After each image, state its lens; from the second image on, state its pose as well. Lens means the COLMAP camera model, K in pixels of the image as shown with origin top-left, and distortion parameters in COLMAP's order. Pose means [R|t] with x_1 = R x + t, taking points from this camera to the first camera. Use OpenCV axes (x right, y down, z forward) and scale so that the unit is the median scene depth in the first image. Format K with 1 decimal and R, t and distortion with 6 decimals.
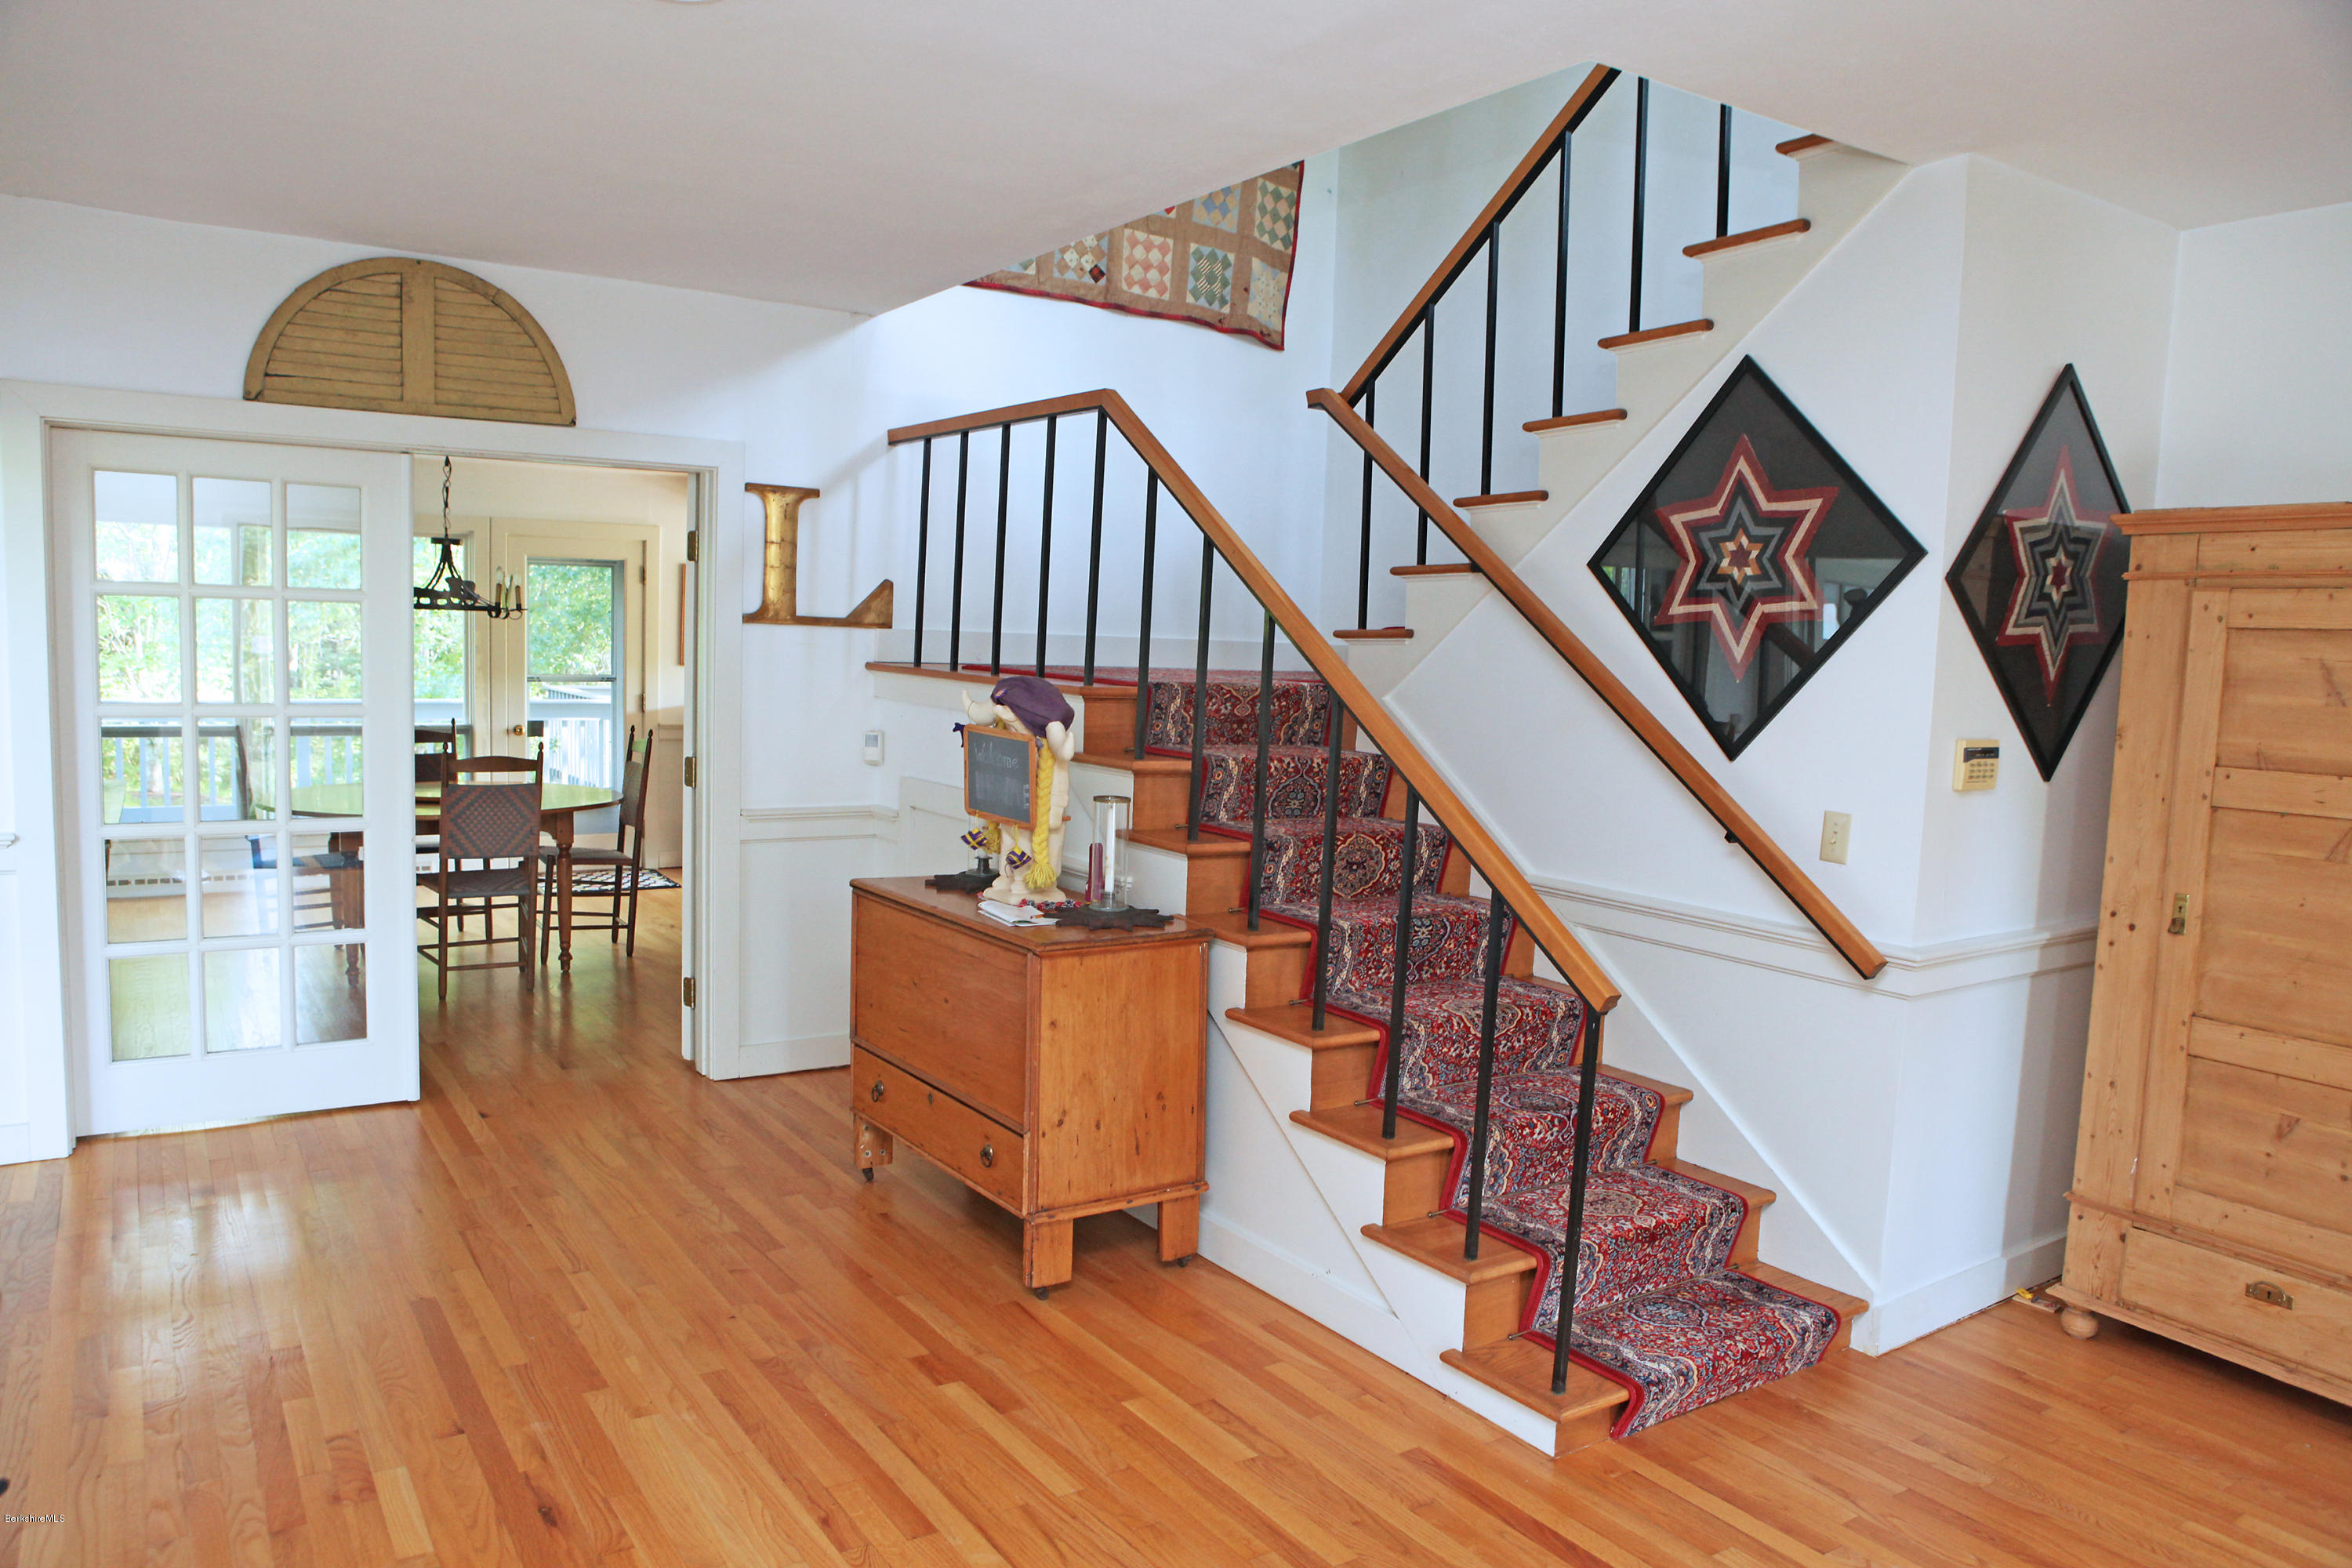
lens RADIAL K [[1631.9, 0, 1173.3], [0, 1631.9, 791.1], [0, 0, 1]] dist [-0.077395, 0.047649]
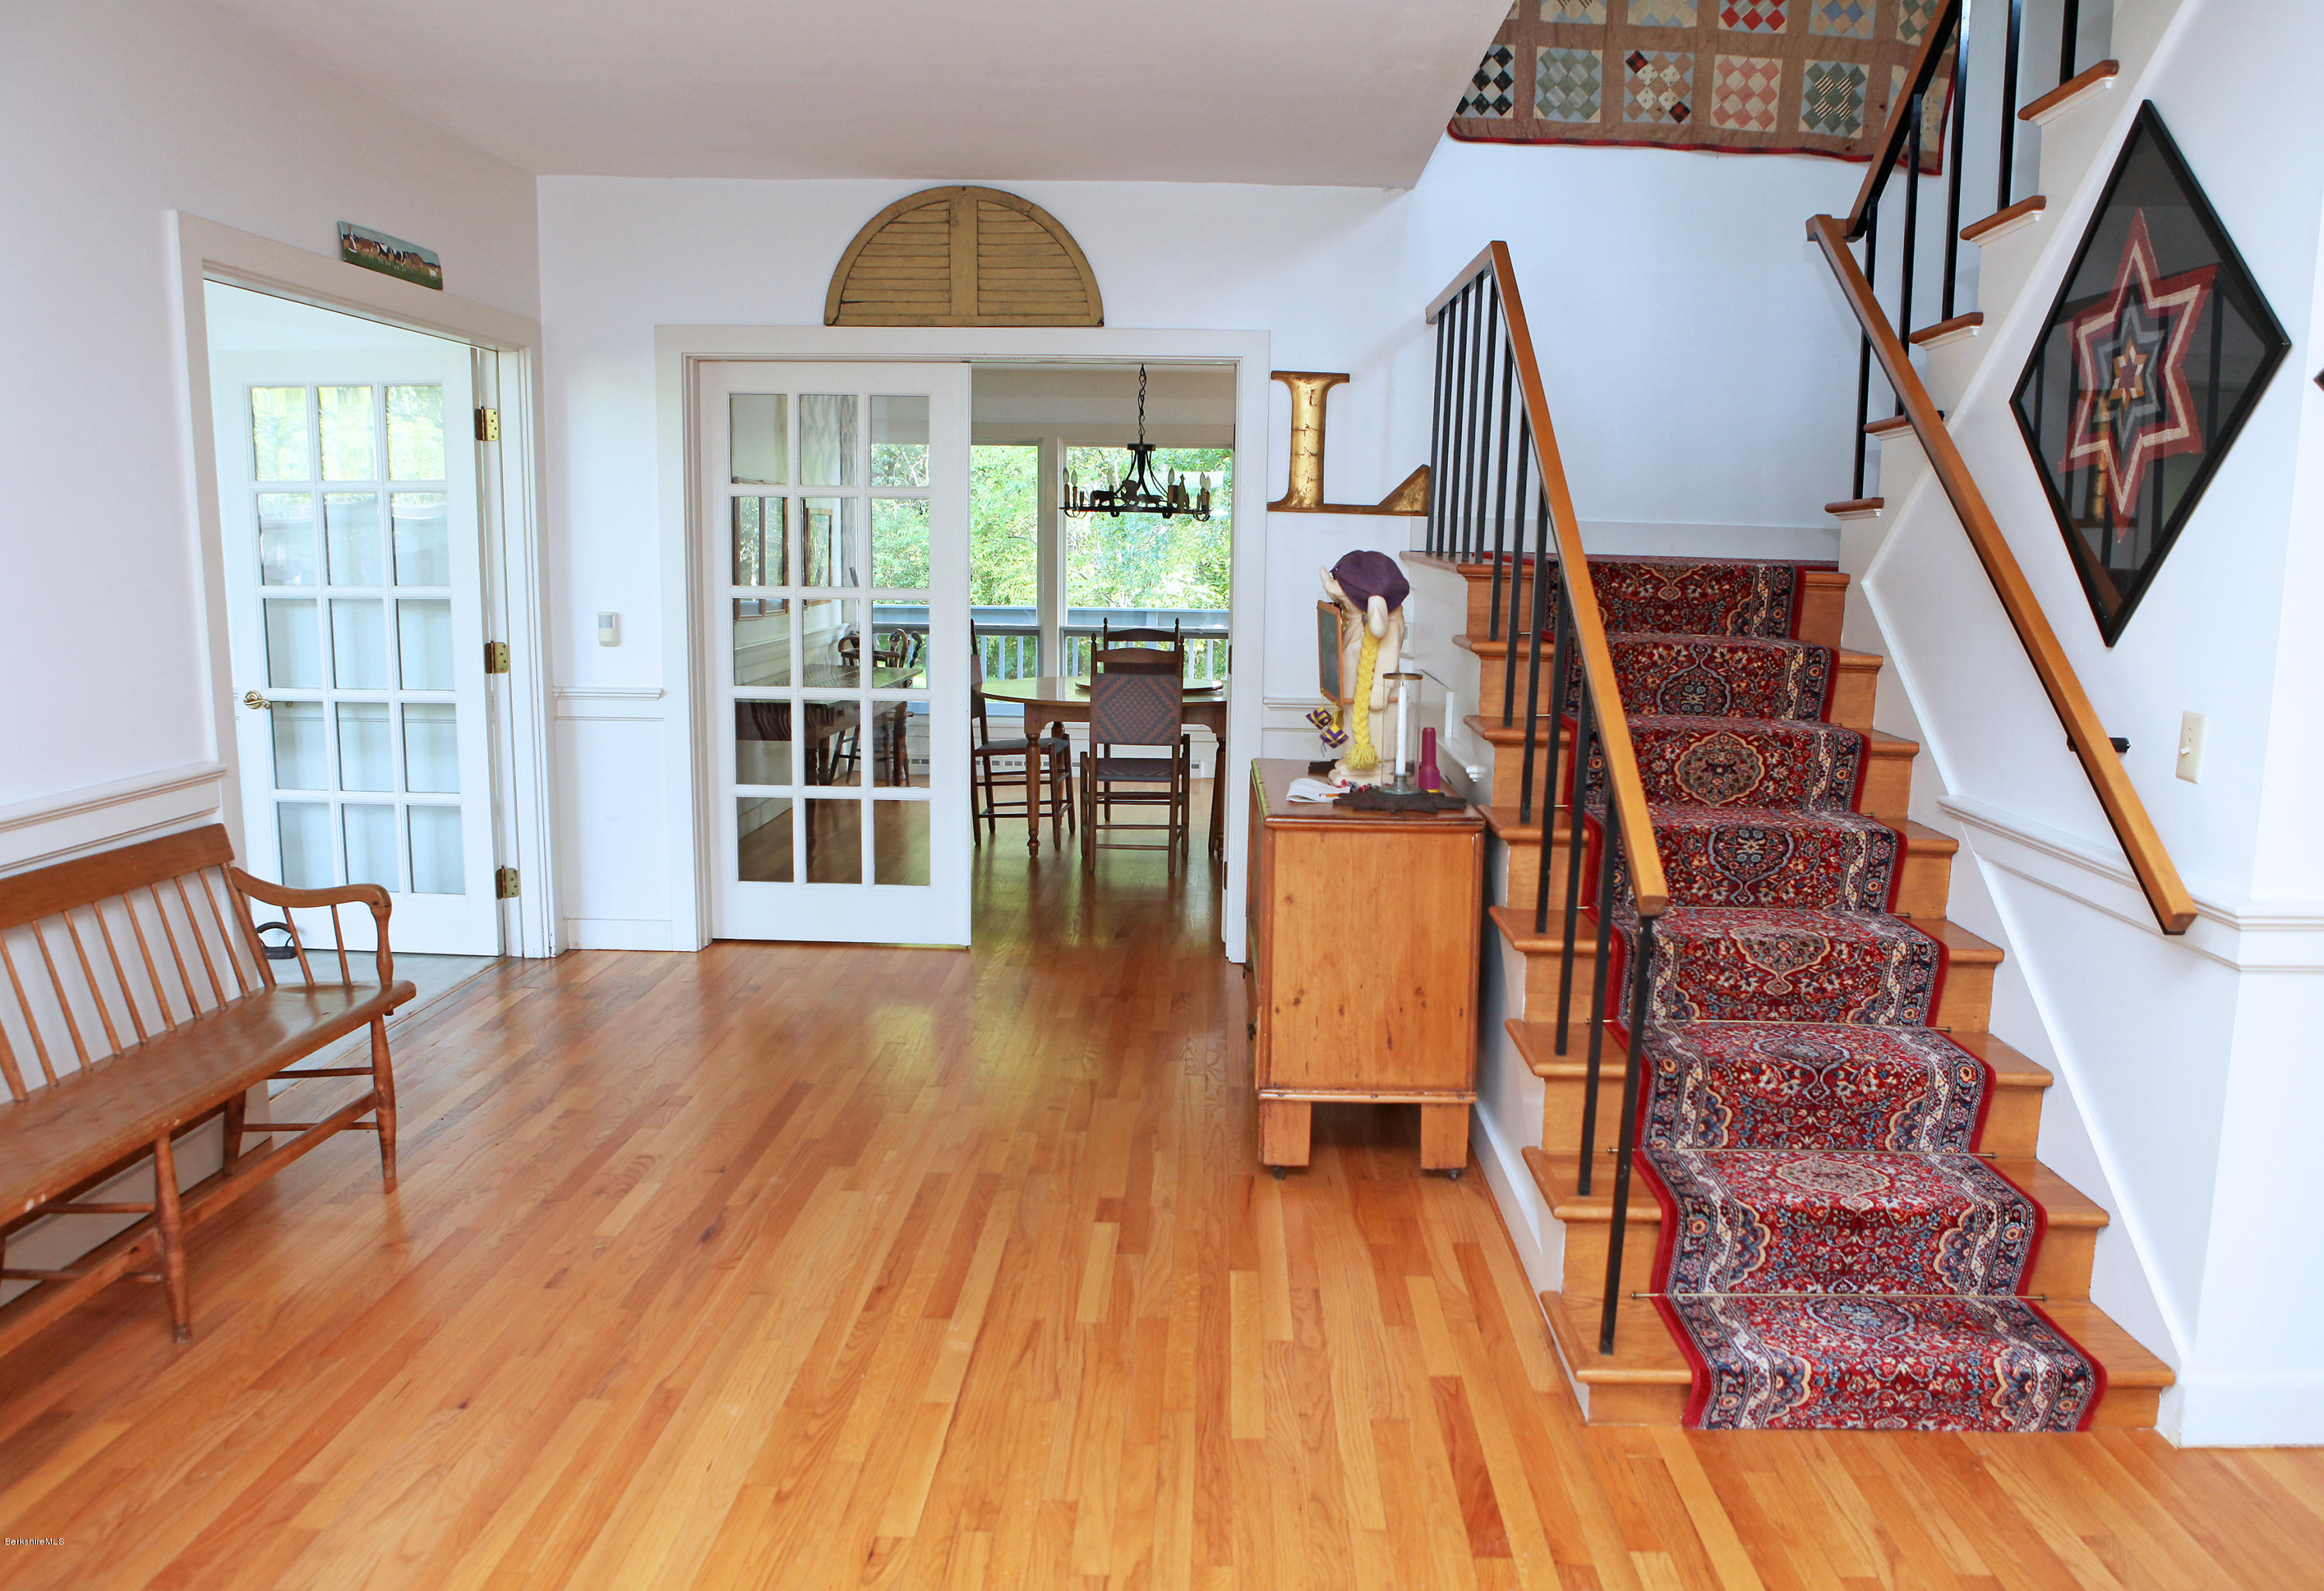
lens RADIAL K [[1789.1, 0, 1180.0], [0, 1789.1, 789.9], [0, 0, 1]] dist [-0.066491, 0.027430]
pose [[0.827383, 0.061353, -0.558278, 0.450552], [-0.044931, 0.998060, 0.043095, 0.032901], [0.559839, -0.010572, 0.828534, 0.069372]]
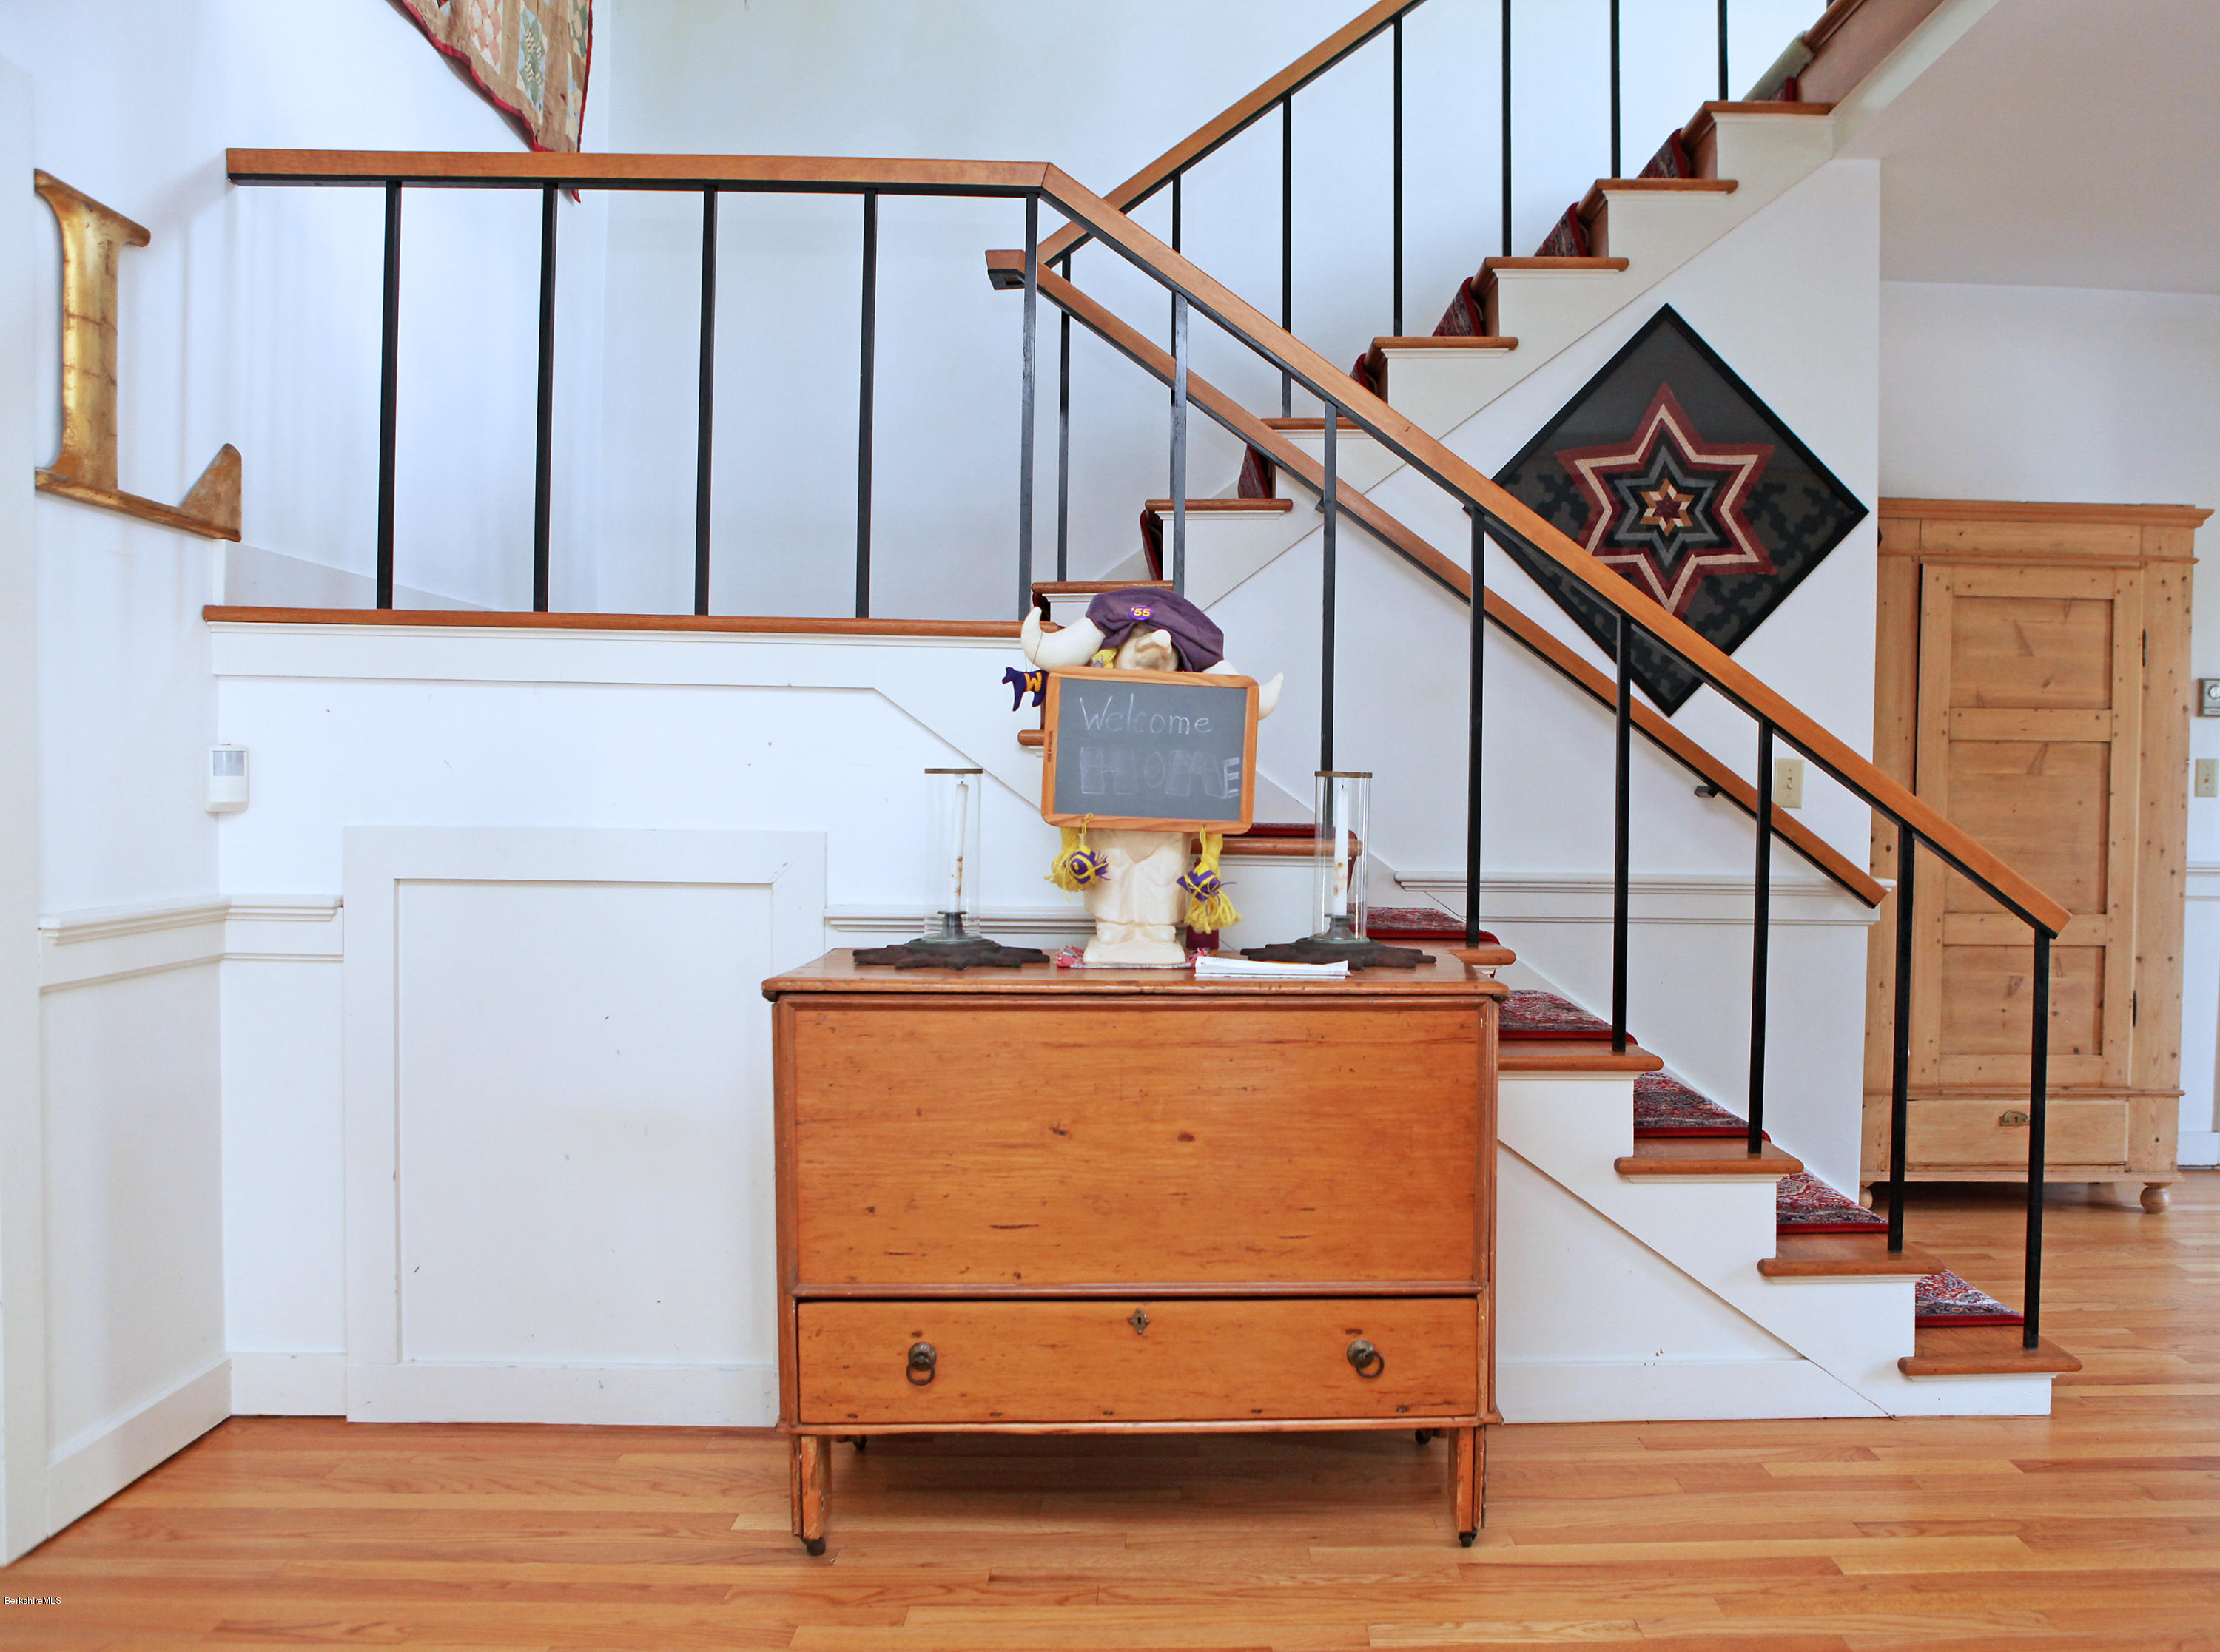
lens RADIAL K [[1754.8, 0, 1107.9], [0, 1754.8, 831.8], [0, 0, 1]] dist [-0.047024, -0.005550]
pose [[0.522675, -0.048797, 0.851135, -0.728142], [0.082446, 0.996574, 0.006506, 0.015610], [-0.848536, 0.066773, 0.524907, 0.741558]]
